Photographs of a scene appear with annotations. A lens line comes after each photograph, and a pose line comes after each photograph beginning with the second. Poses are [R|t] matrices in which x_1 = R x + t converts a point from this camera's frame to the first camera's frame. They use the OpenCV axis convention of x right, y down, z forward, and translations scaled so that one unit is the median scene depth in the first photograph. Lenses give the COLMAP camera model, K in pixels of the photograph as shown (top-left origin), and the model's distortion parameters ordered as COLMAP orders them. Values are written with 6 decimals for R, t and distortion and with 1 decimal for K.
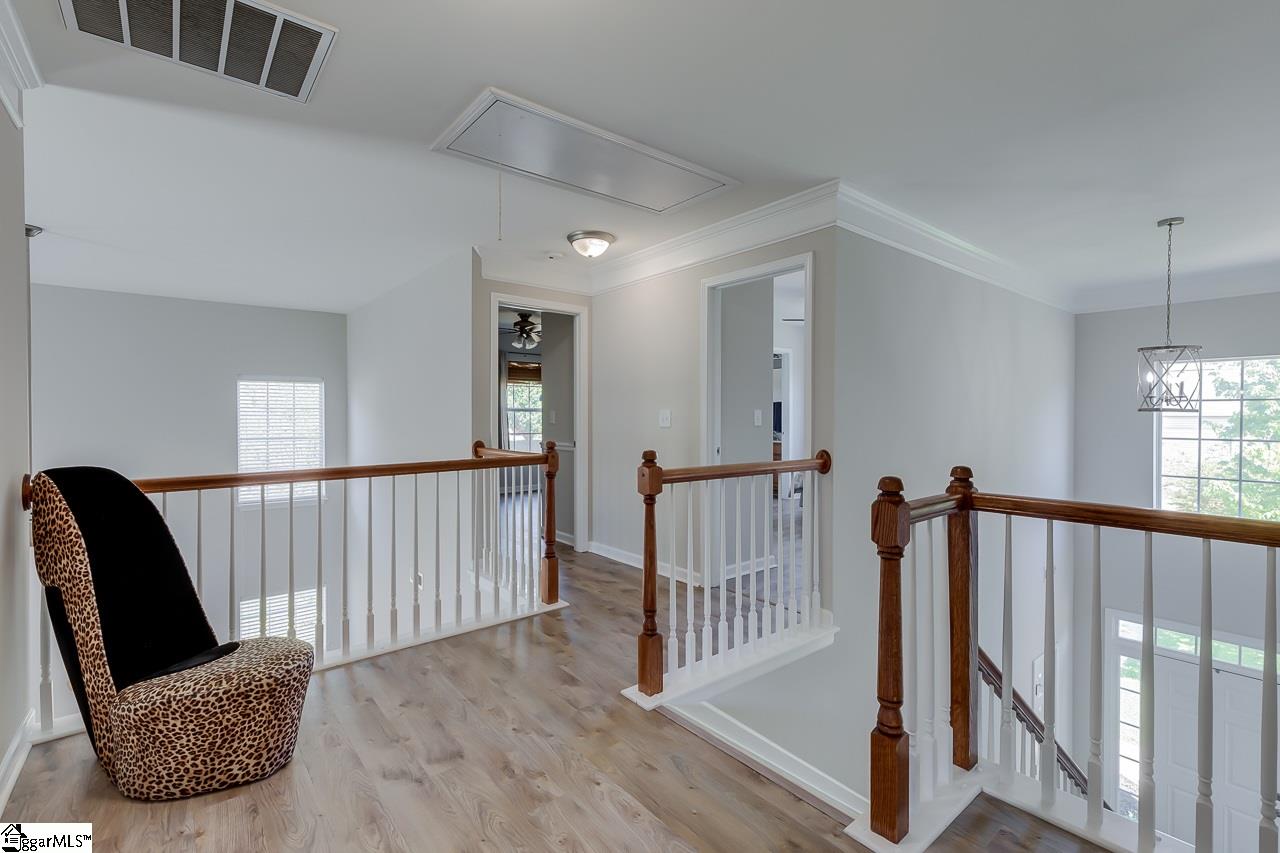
lens RADIAL K [[576.2, 0, 639.0], [0, 576.2, 417.8], [0, 0, 1]] dist [-0.001934, -0.000608]
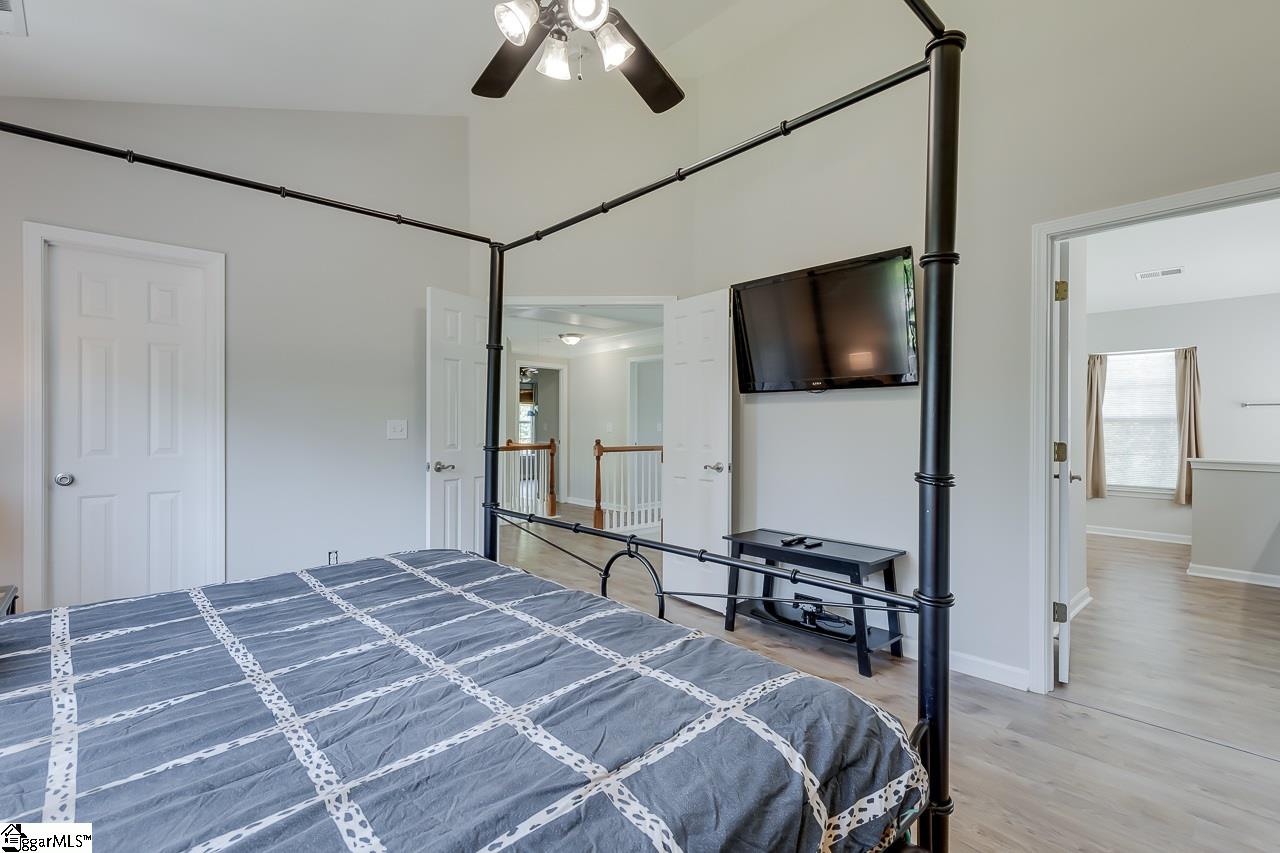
lens RADIAL K [[576.2, 0, 650.2], [0, 576.2, 425.2], [0, 0, 1]] dist [-0.001934, -0.000608]
pose [[0.996373, 0.001176, 0.085089, 0.018895], [-0.000734, 0.999986, -0.005221, 0.003408], [-0.085094, 0.005140, 0.996360, -0.983347]]
